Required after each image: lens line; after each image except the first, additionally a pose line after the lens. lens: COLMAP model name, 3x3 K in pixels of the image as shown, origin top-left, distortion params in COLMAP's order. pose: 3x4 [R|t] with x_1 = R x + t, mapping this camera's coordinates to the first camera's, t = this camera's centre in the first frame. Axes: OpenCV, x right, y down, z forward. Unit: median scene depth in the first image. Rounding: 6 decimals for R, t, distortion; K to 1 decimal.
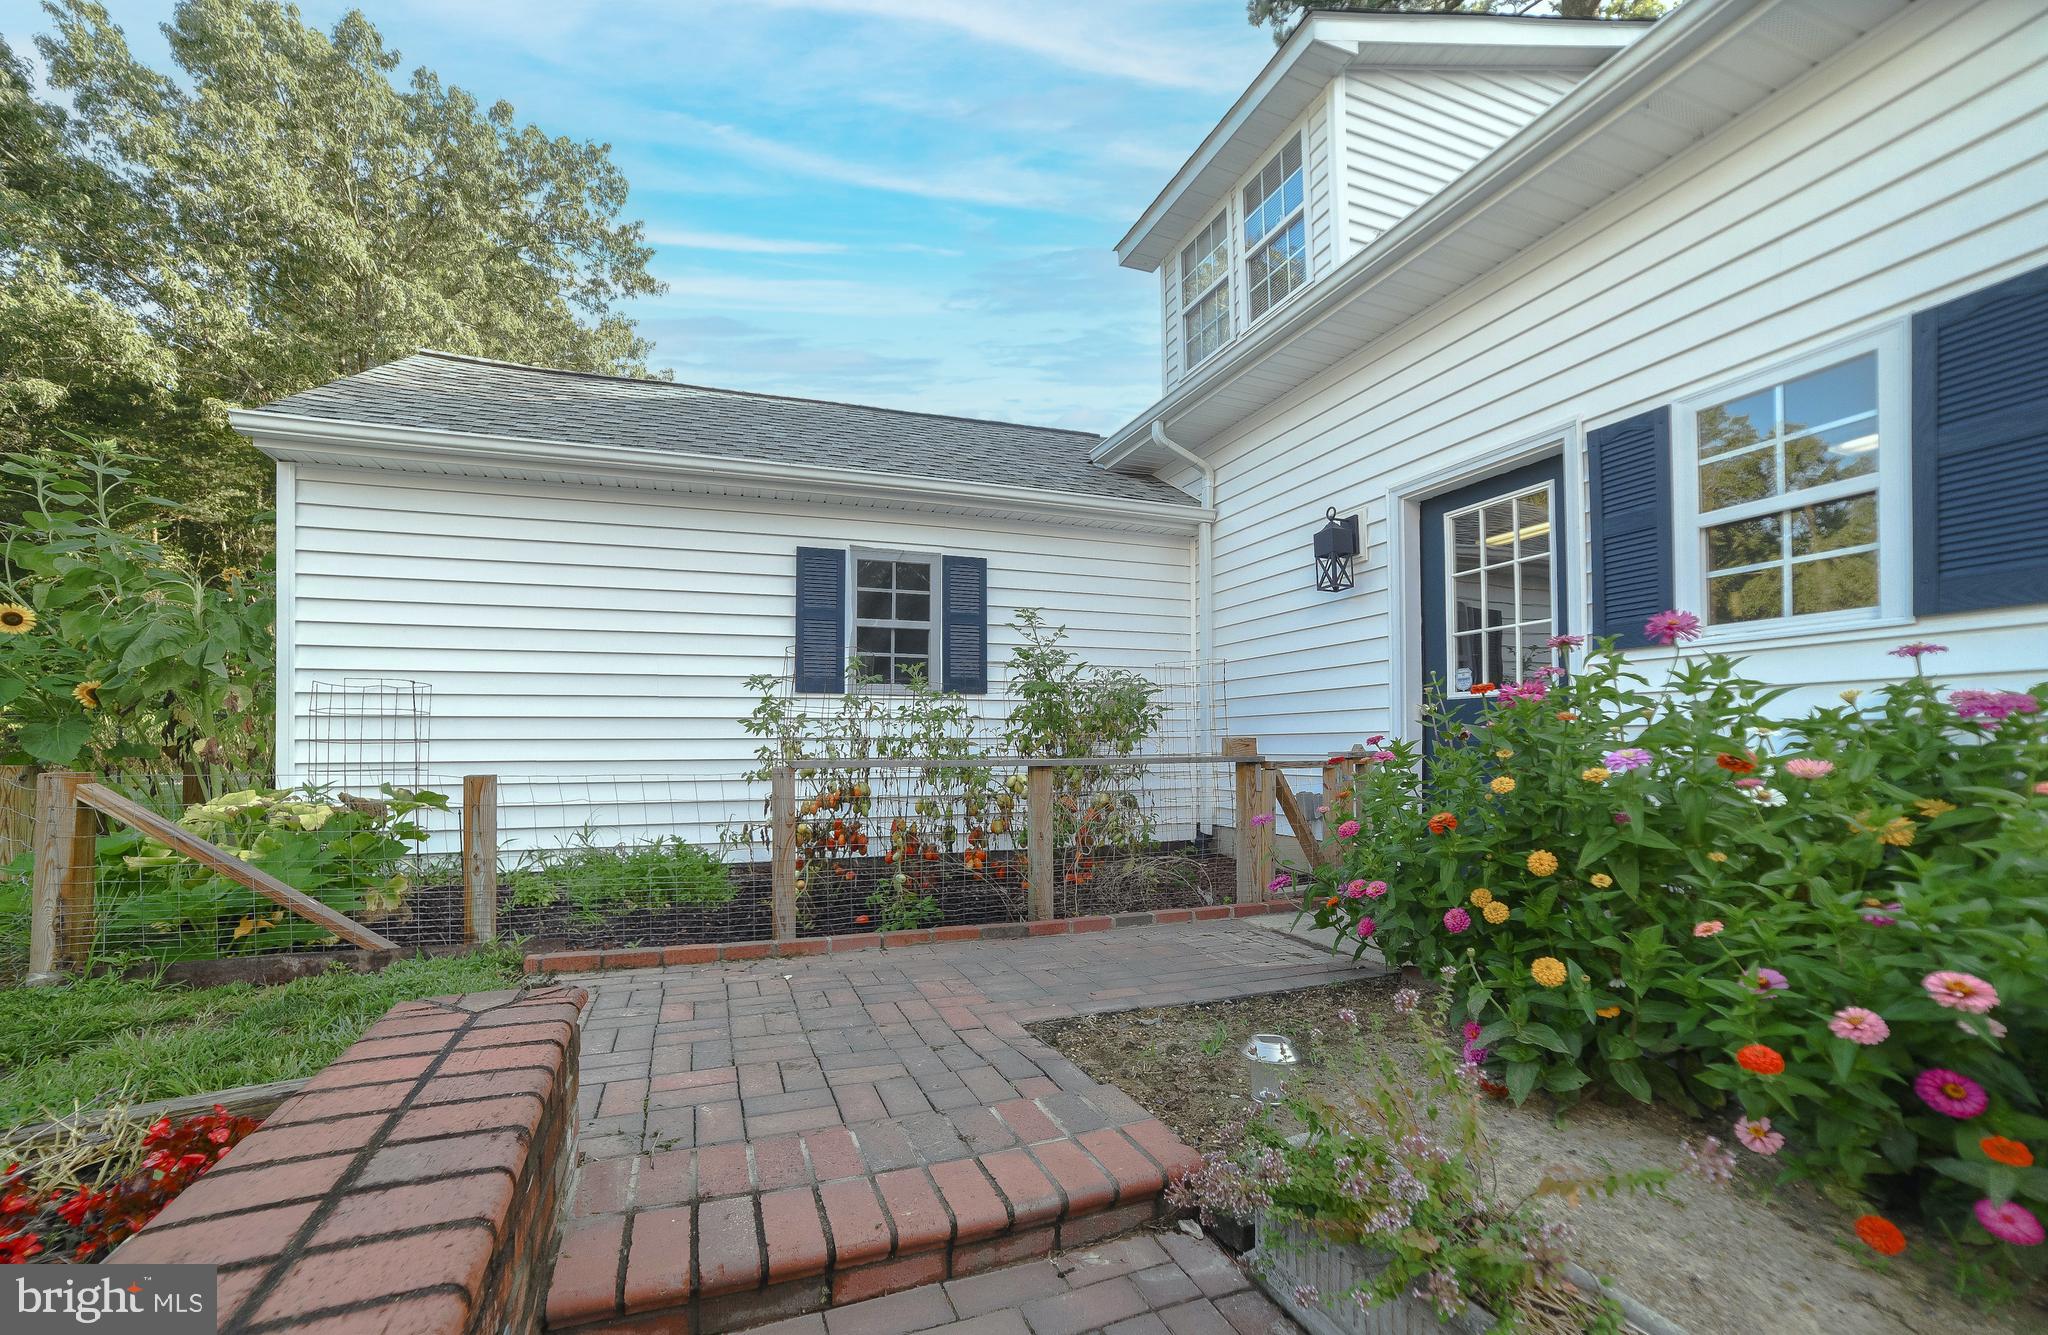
lens RADIAL K [[824.1, 0, 1007.9], [0, 824.1, 747.4], [0, 0, 1]] dist [-0.078972, 0.031512]
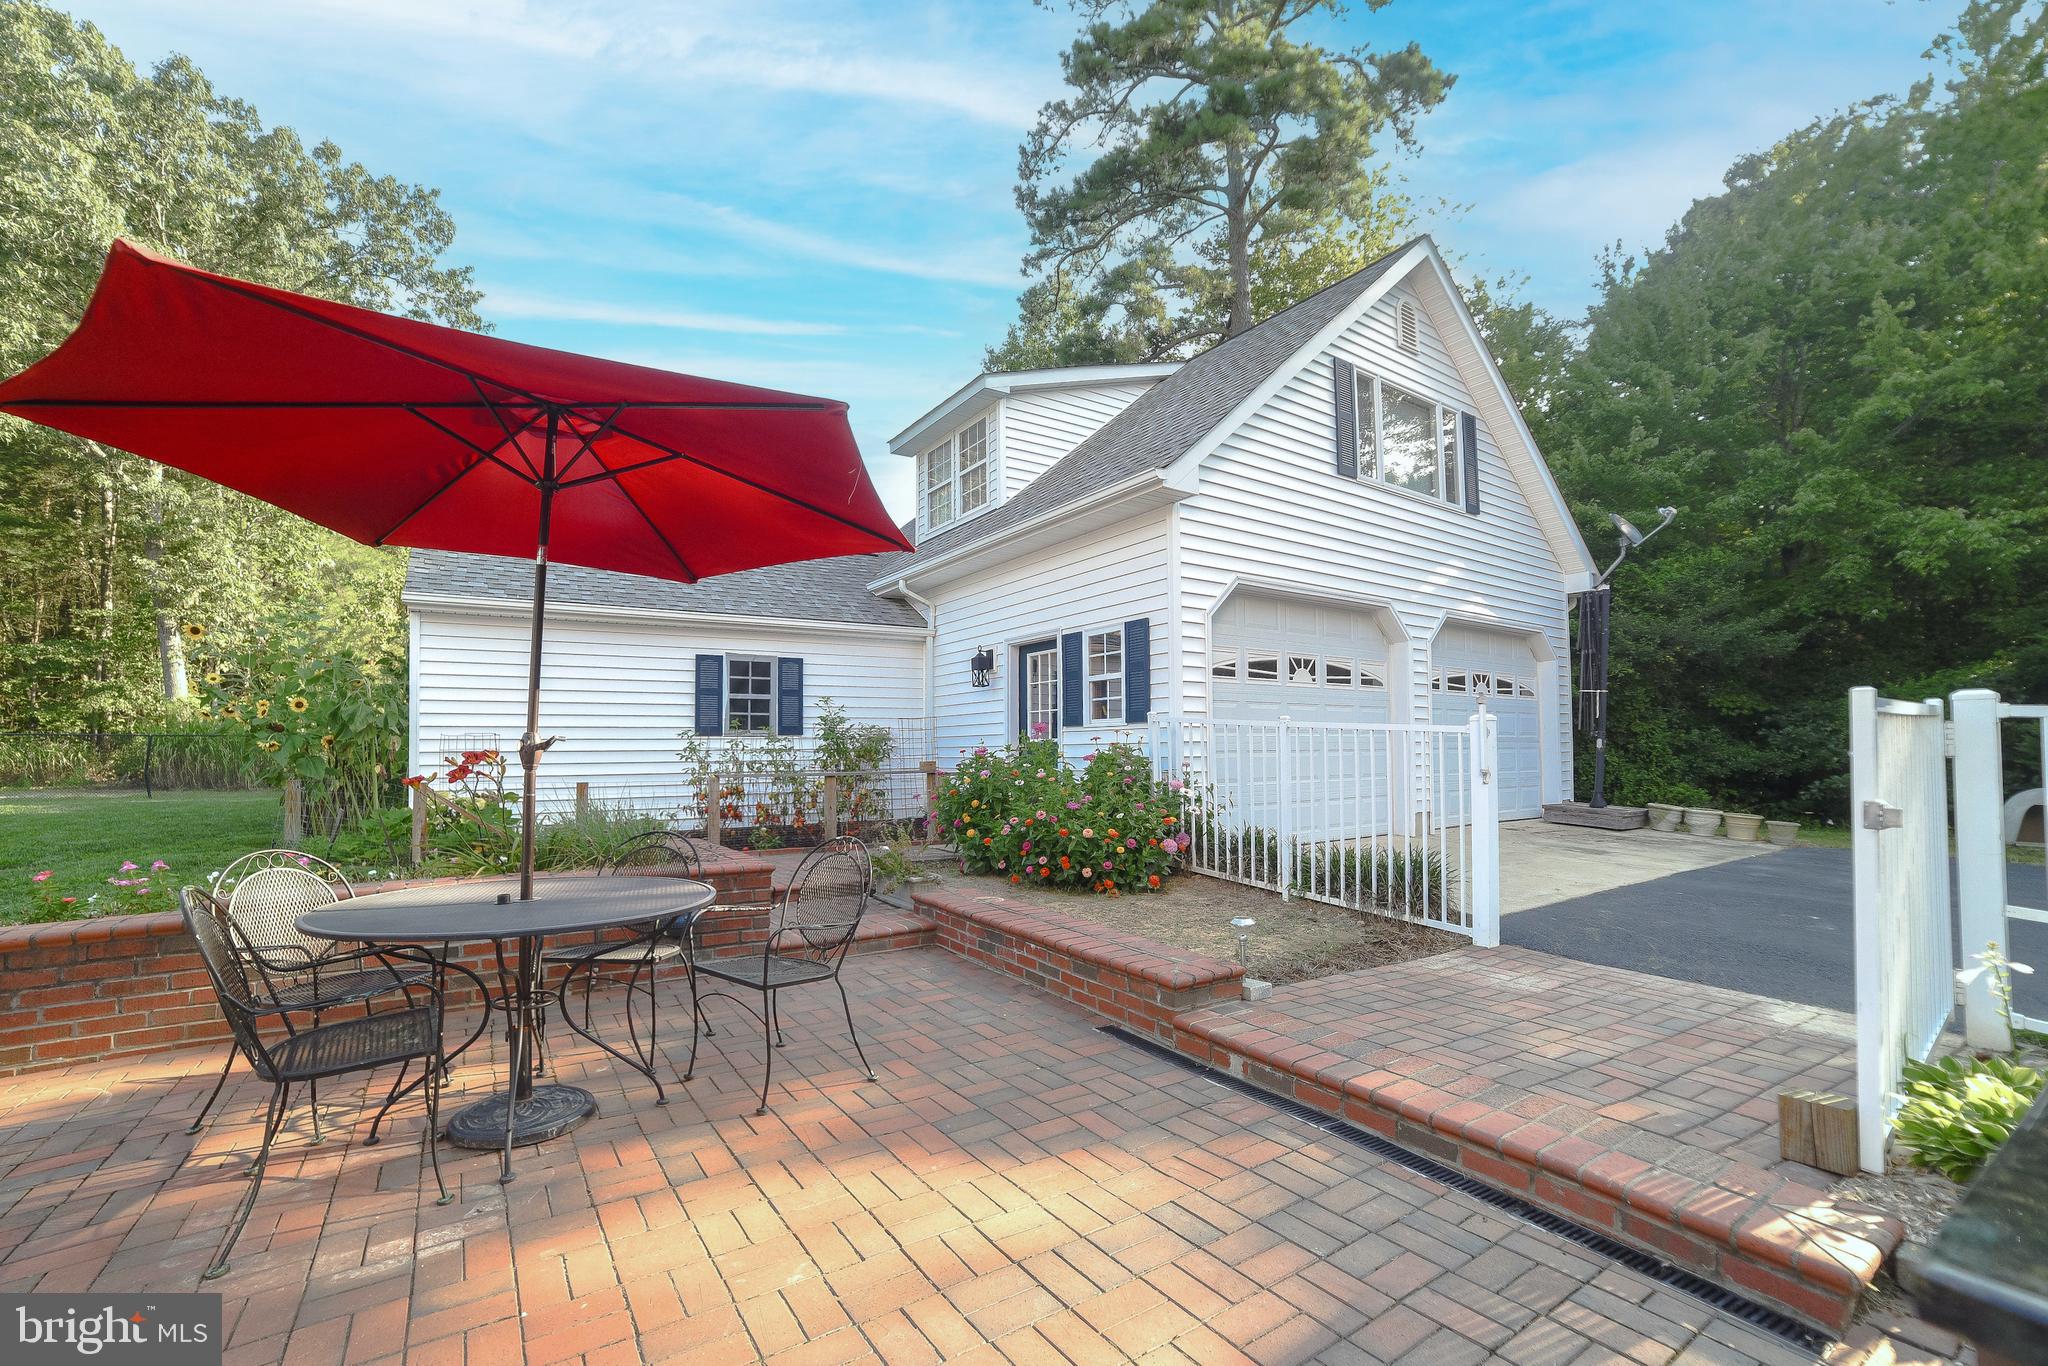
lens RADIAL K [[853.1, 0, 1012.6], [0, 853.1, 735.0], [0, 0, 1]] dist [-0.078246, 0.032529]
pose [[0.974336, 0.000661, 0.225096, 0.002458], [0.004338, 0.999755, -0.021716, -0.024963], [-0.225055, 0.022135, 0.974095, -0.946117]]
